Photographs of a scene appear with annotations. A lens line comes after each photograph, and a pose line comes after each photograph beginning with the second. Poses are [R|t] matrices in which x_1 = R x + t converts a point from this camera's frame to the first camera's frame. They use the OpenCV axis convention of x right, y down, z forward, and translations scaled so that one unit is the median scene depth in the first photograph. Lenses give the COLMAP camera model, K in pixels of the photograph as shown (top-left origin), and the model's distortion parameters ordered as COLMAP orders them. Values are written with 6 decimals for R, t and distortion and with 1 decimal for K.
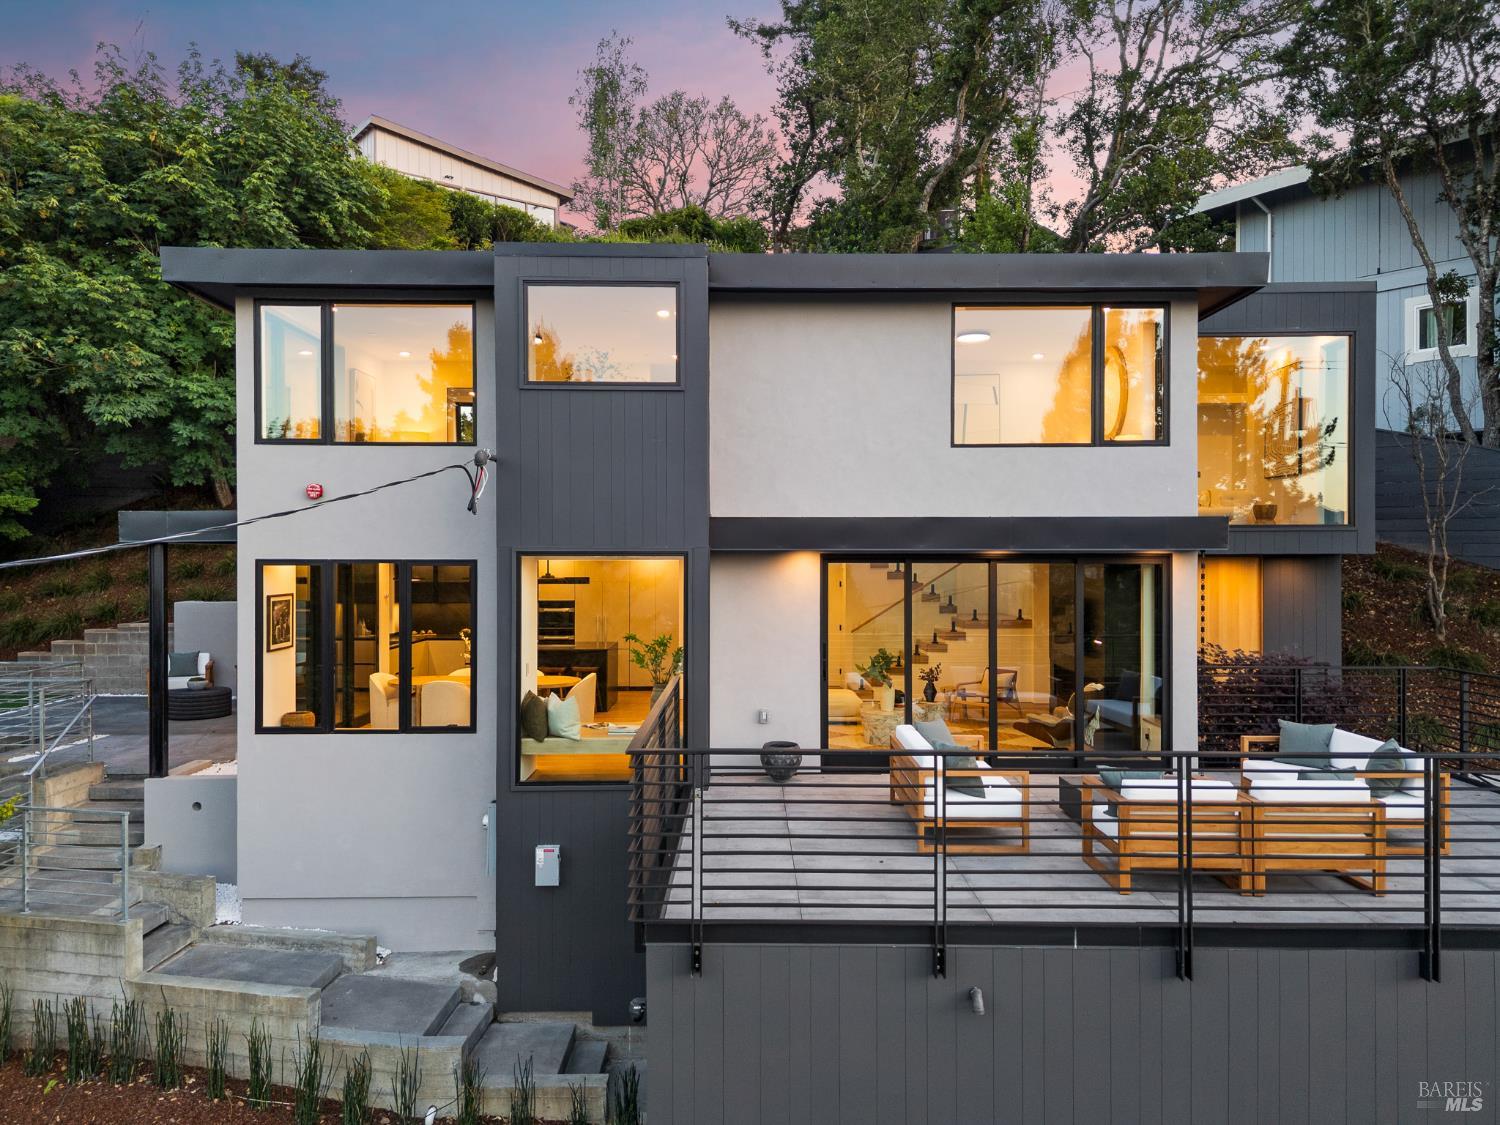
lens RADIAL K [[1096.7, 0, 750.0], [0, 1096.7, 562.5], [0, 0, 1]] dist [0.019458, -0.002987]
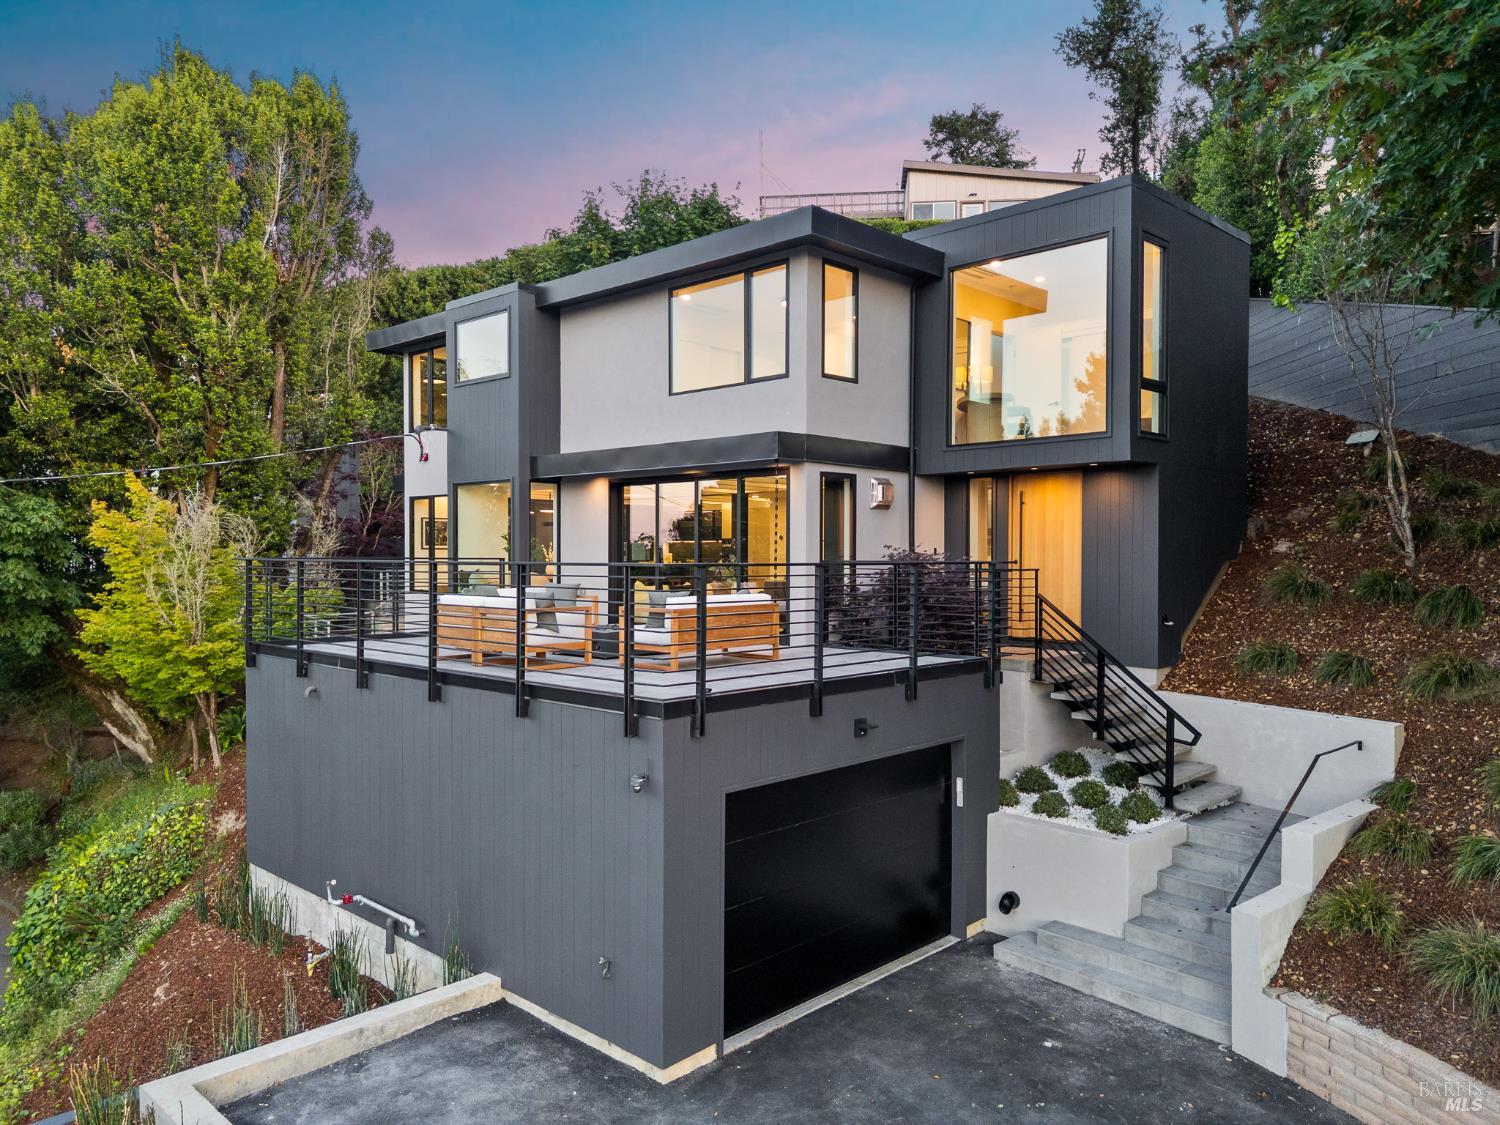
lens RADIAL K [[1051.7, 0, 750.0], [0, 1051.7, 562.5], [0, 0, 1]] dist [0.060084, -0.040819]
pose [[0.730832, 0.010564, -0.682475, 1.158655], [-0.006096, 0.999941, 0.008949, 0.090599], [0.682530, -0.002380, 0.730854, 0.106820]]
